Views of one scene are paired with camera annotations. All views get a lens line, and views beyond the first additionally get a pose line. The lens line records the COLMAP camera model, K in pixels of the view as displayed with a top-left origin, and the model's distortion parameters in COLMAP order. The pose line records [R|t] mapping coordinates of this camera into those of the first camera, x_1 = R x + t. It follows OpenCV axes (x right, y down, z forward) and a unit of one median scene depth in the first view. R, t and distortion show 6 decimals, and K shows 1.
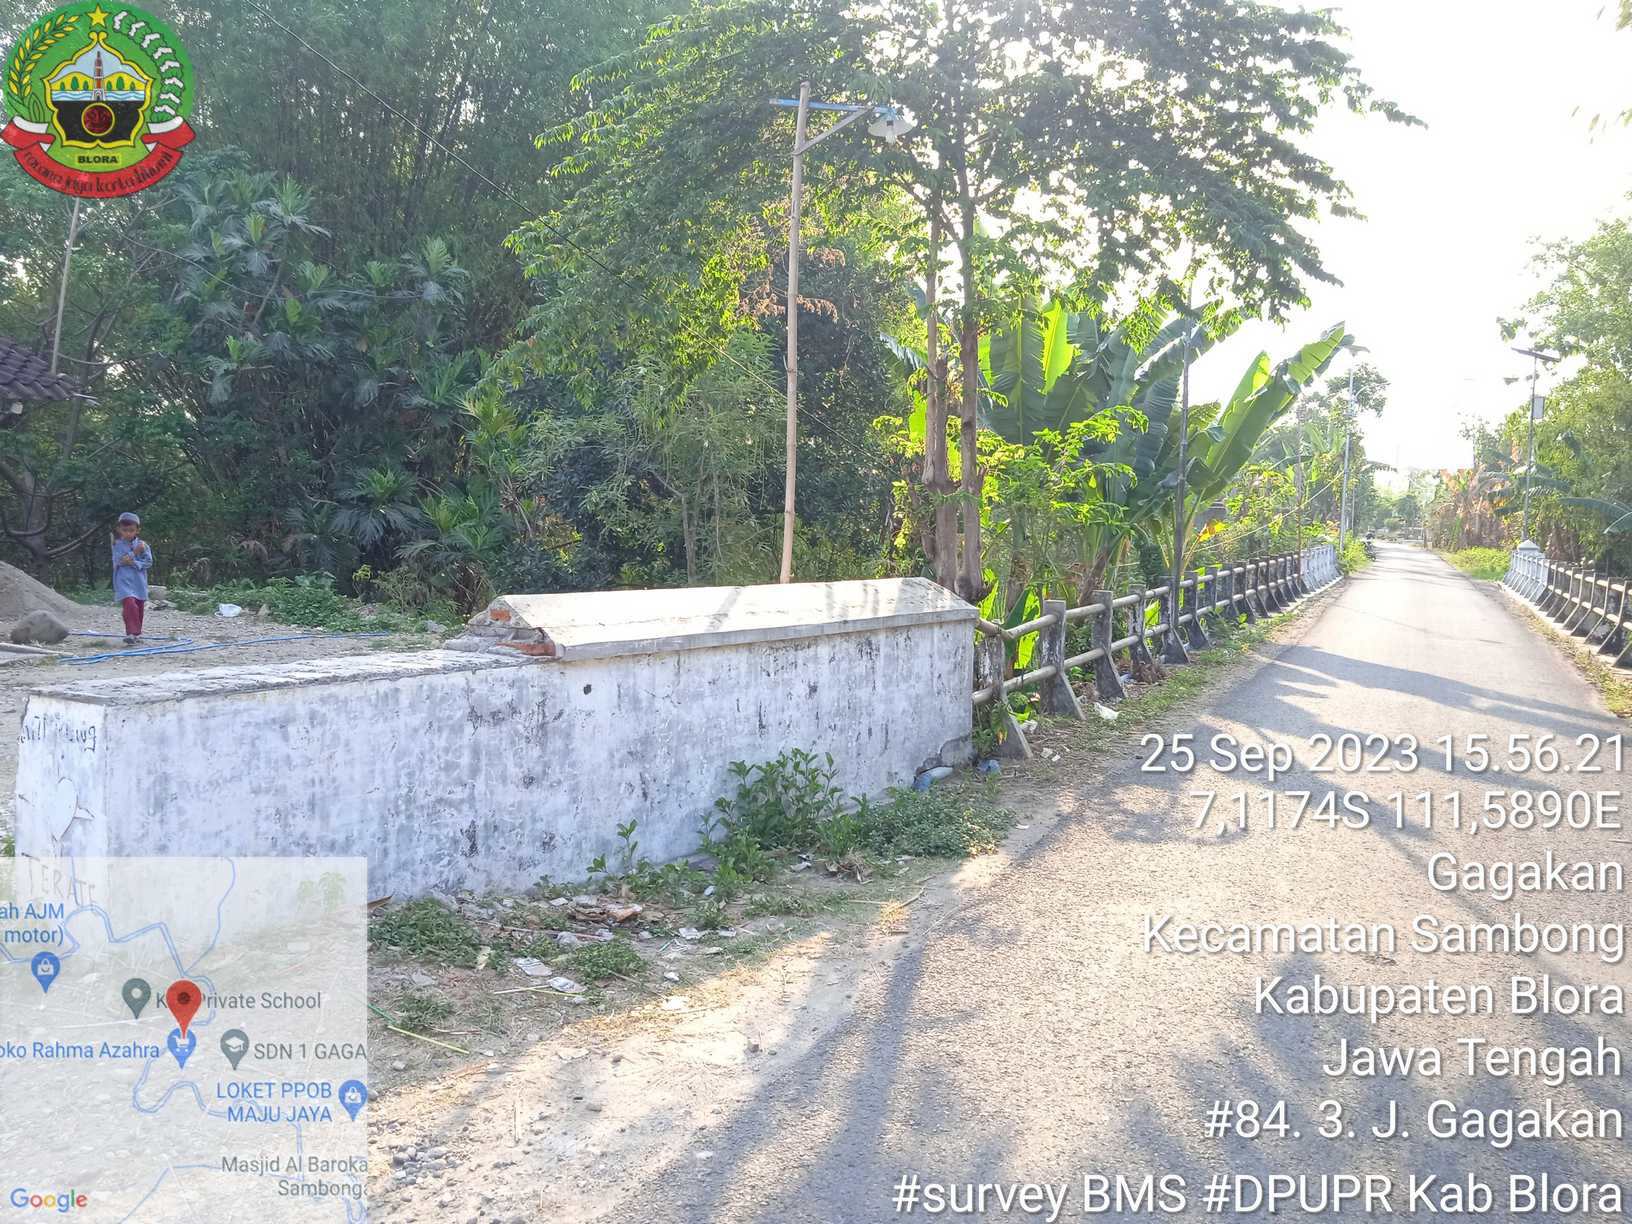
lens RADIAL K [[1346.1, 0, 815.2], [0, 1346.1, 612.9], [0, 0, 1]] dist [0.040794, -0.028641]
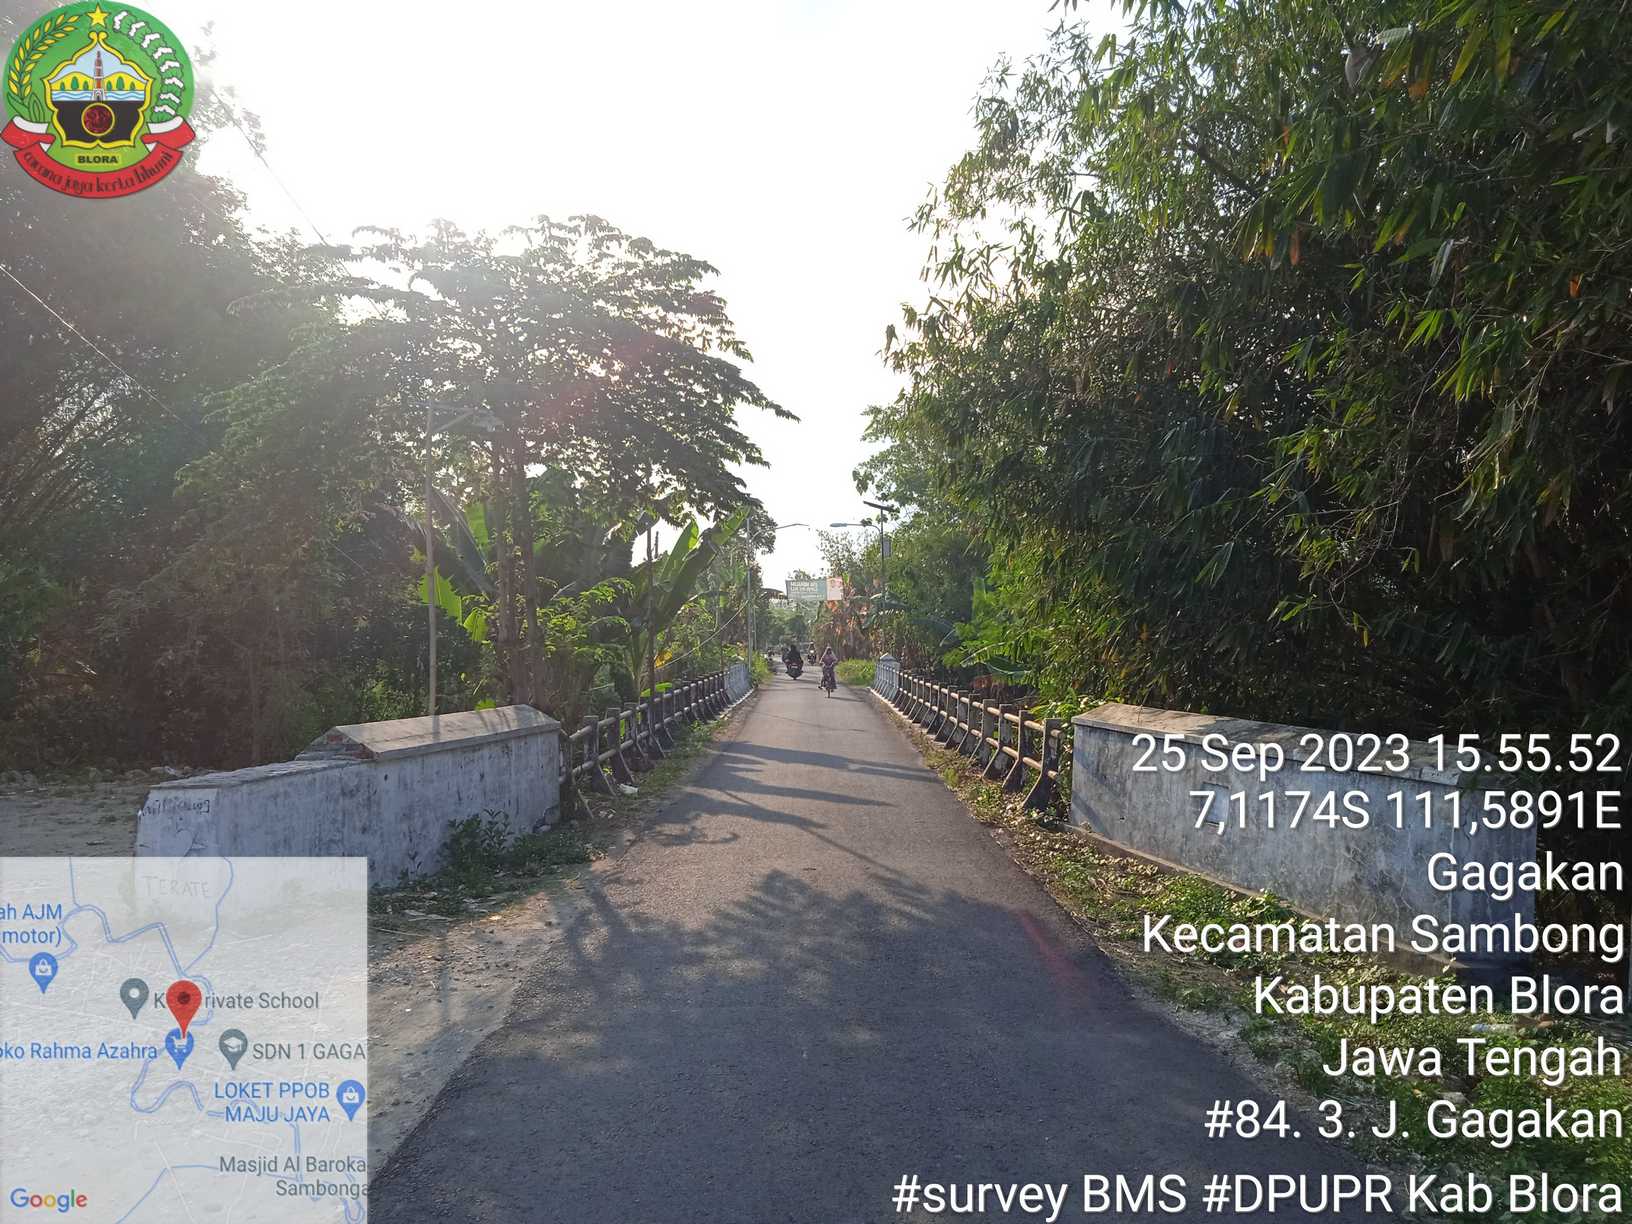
lens RADIAL K [[1346.1, 0, 815.8], [0, 1346.1, 612.4], [0, 0, 1]] dist [0.040794, -0.028641]
pose [[0.910260, -0.028768, 0.413037, -0.180196], [0.066864, 0.994703, -0.078074, 0.008514], [-0.408603, 0.098685, 0.907362, -0.397178]]
